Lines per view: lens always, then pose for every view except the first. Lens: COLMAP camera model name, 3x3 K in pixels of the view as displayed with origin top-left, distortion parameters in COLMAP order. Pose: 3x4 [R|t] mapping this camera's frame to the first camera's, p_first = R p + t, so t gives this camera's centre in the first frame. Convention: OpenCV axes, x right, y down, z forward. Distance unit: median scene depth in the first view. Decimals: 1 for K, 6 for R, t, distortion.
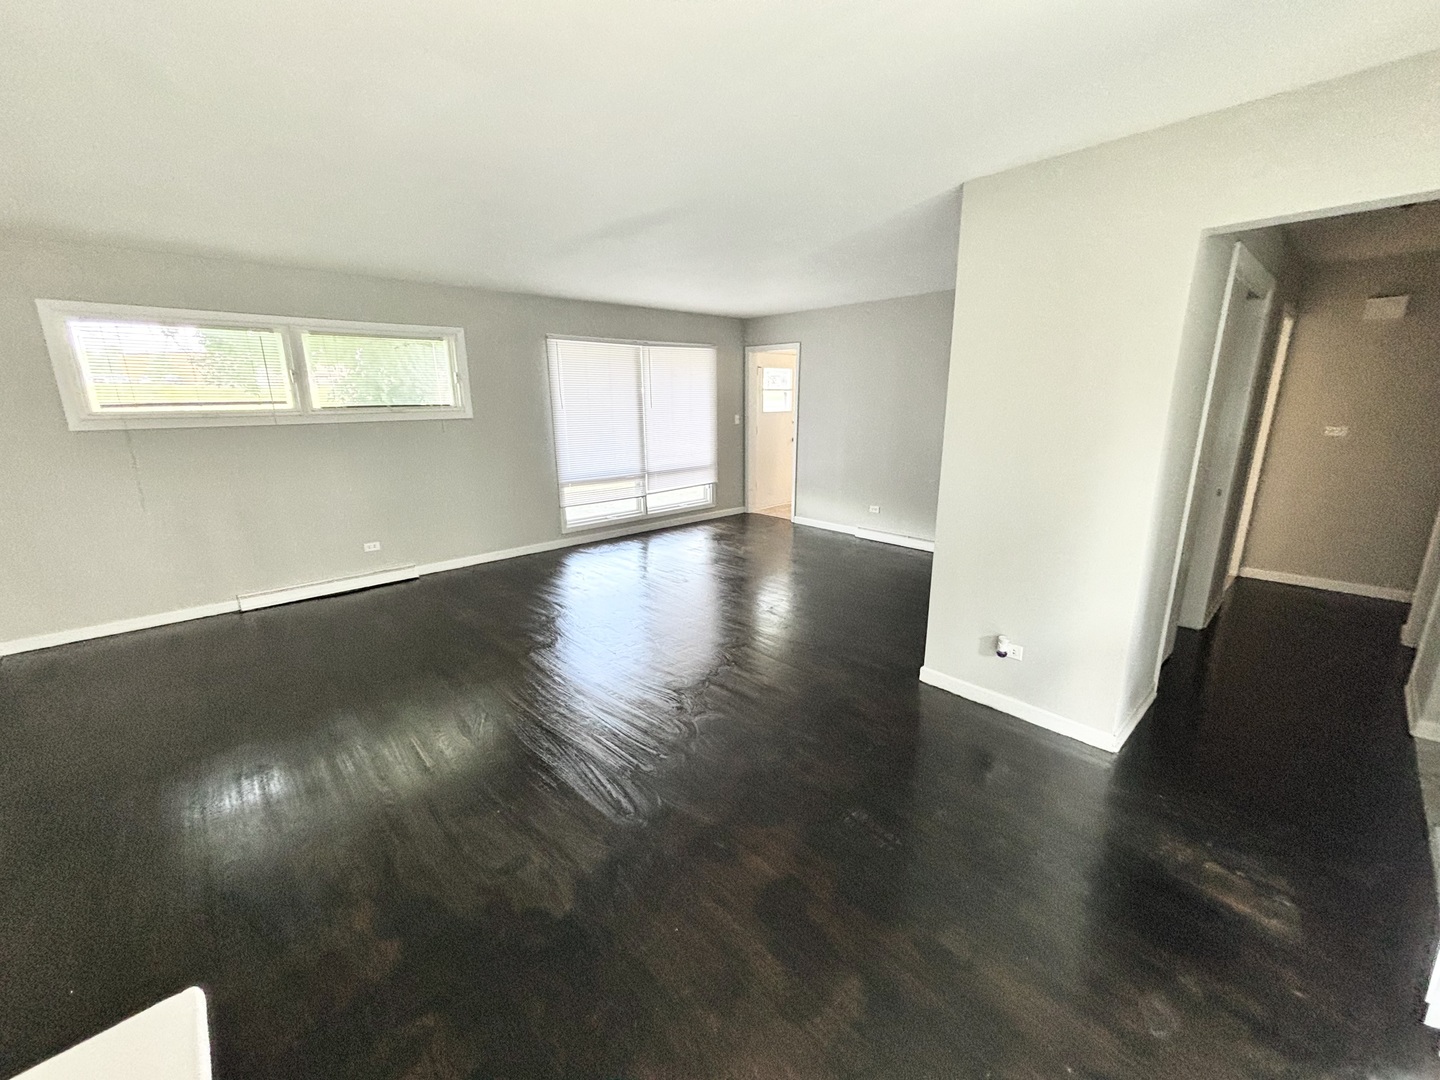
lens RADIAL K [[580.4, 0, 717.0], [0, 580.4, 537.1], [0, 0, 1]] dist [0.000876, 0.000179]
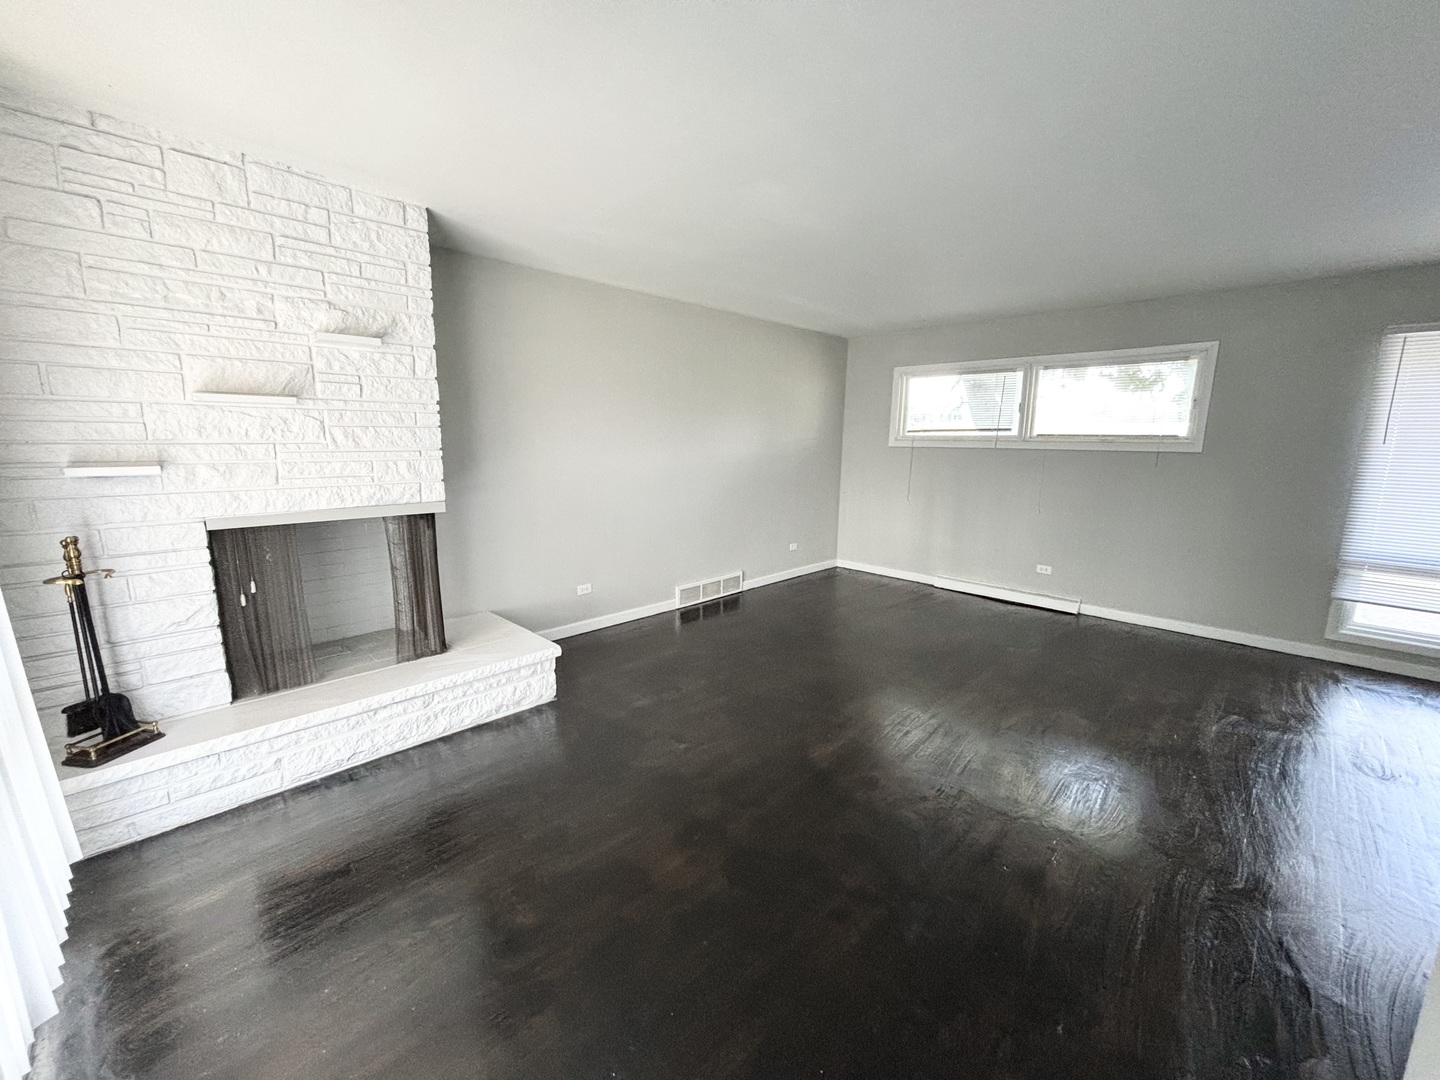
lens RADIAL K [[580.4, 0, 717.0], [0, 580.4, 537.1], [0, 0, 1]] dist [0.000876, 0.000179]
pose [[0.049273, 0.184433, -0.981609, 0.407899], [-0.244082, 0.955228, 0.167225, -0.074080], [0.968502, 0.231353, 0.092084, 0.354375]]
